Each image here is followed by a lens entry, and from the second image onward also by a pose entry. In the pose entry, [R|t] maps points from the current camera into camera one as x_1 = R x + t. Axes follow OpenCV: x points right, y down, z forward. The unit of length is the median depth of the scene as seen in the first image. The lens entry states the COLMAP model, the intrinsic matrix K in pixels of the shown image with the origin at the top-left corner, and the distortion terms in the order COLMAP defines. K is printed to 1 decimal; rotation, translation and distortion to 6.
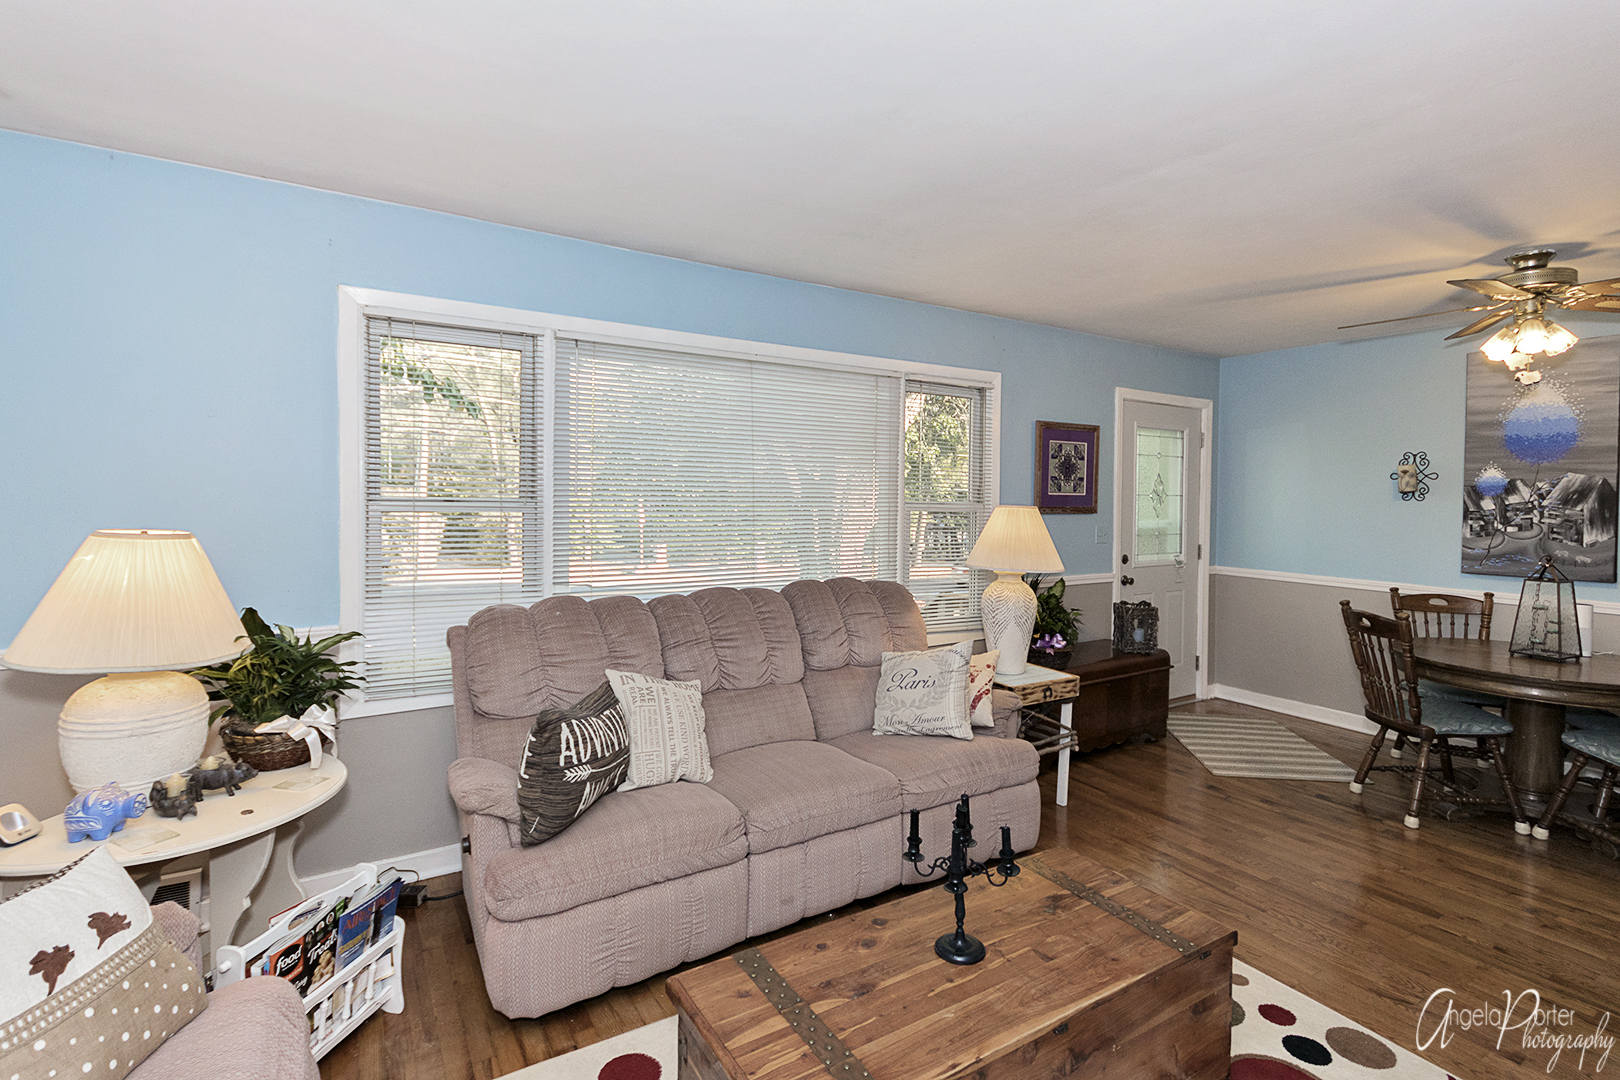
lens RADIAL K [[780.5, 0, 844.0], [0, 780.5, 512.4], [0, 0, 1]] dist [0.004685, 0.001877]
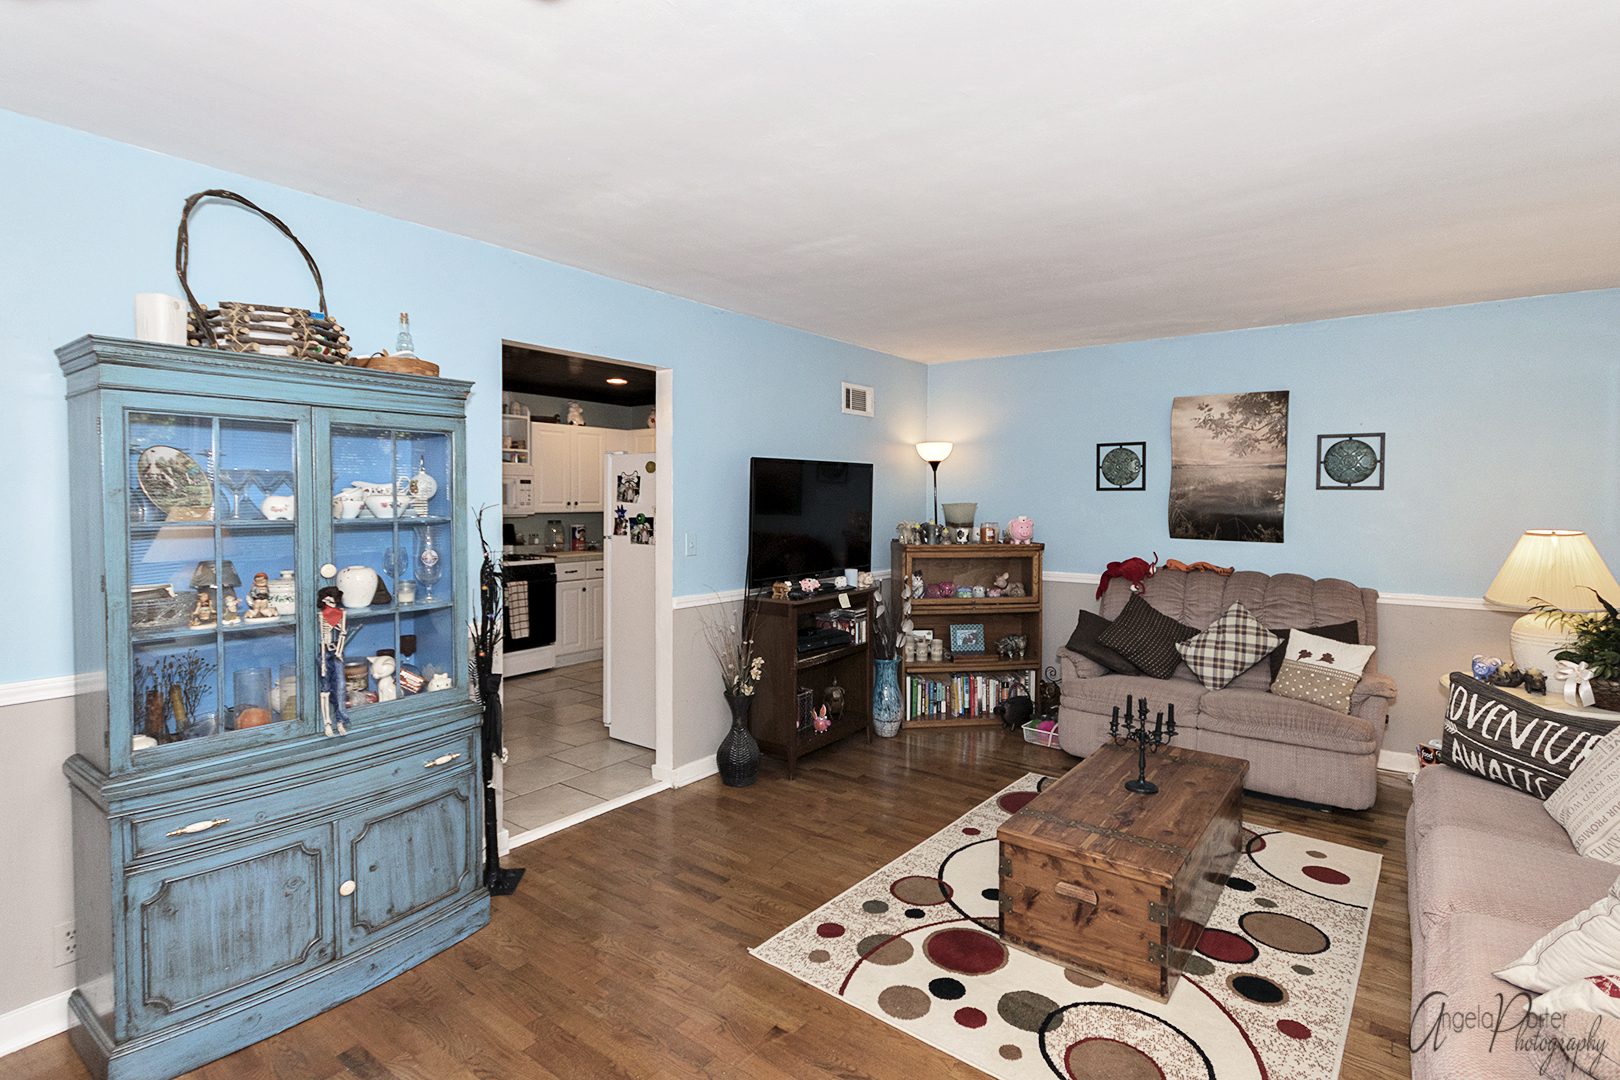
lens RADIAL K [[780.5, 0, 857.5], [0, 780.5, 509.8], [0, 0, 1]] dist [0.004685, 0.001877]
pose [[-0.927754, -0.009175, -0.373080, 0.561904], [-0.021138, 0.999385, 0.027988, -0.018985], [0.372593, 0.033852, -0.927377, 0.976747]]
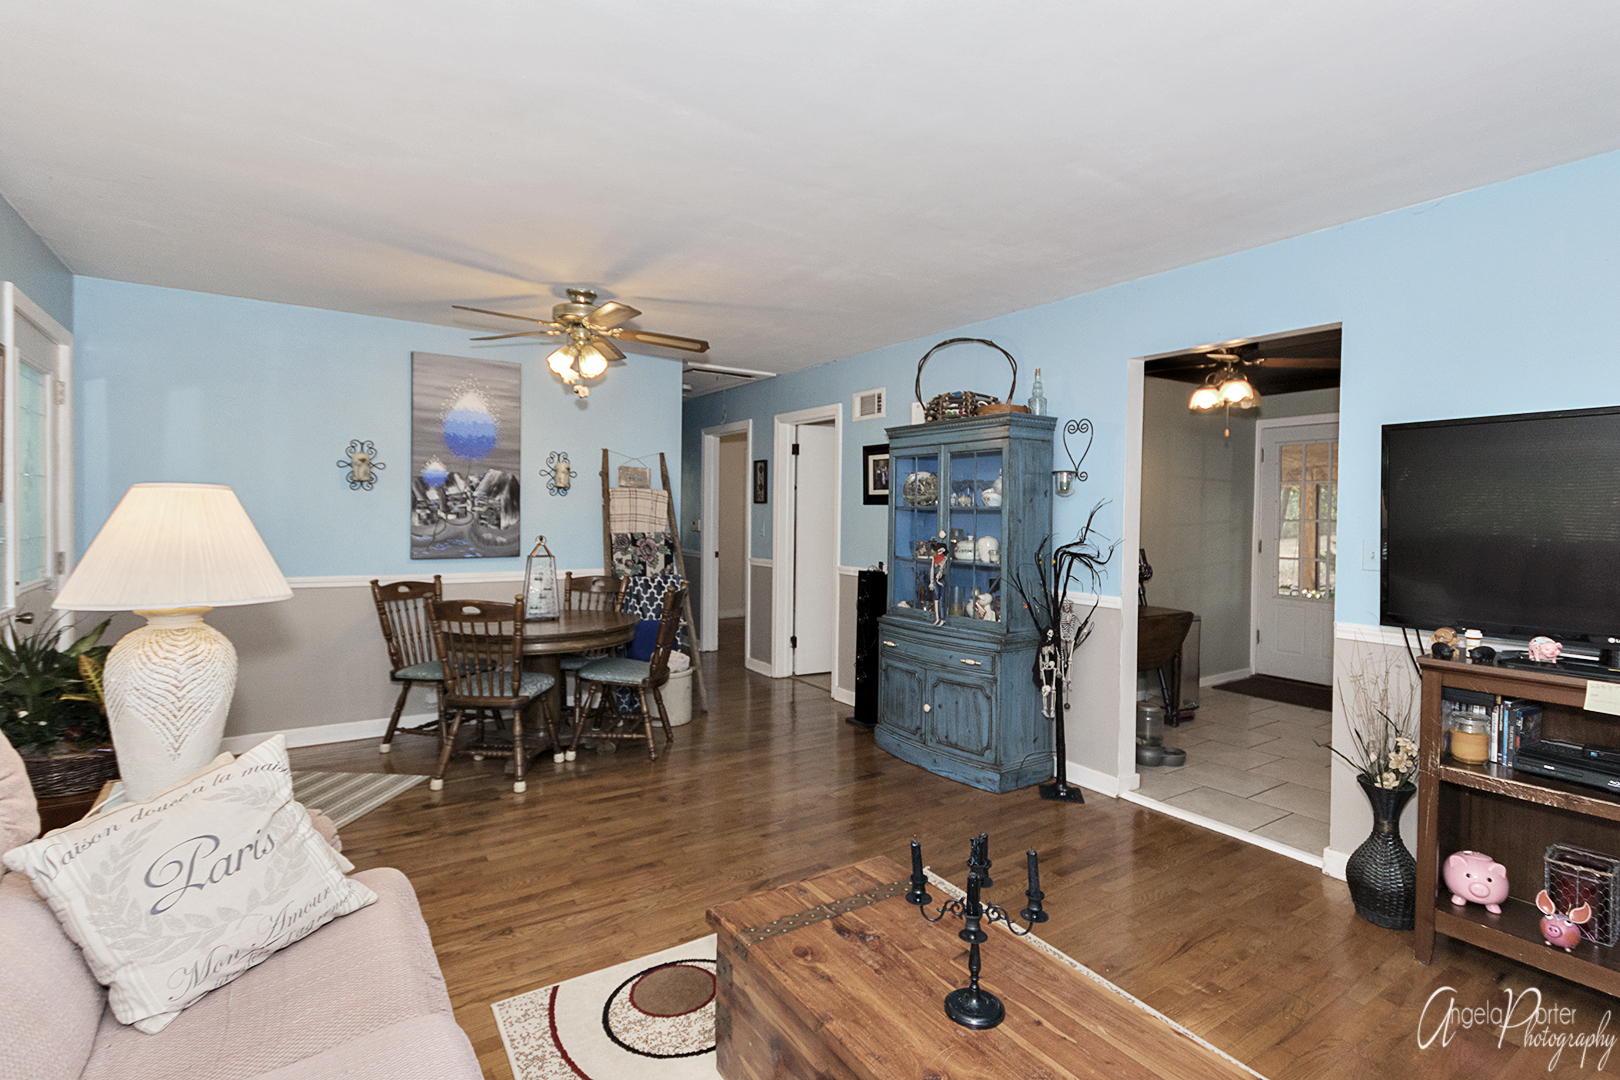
lens RADIAL K [[780.5, 0, 811.7], [0, 780.5, 526.4], [0, 0, 1]] dist [0.004685, 0.001877]
pose [[-0.018399, -0.027116, 0.999463, -0.291195], [0.006506, 0.999608, 0.027239, 0.008198], [-0.999810, 0.007004, -0.018216, 0.514348]]
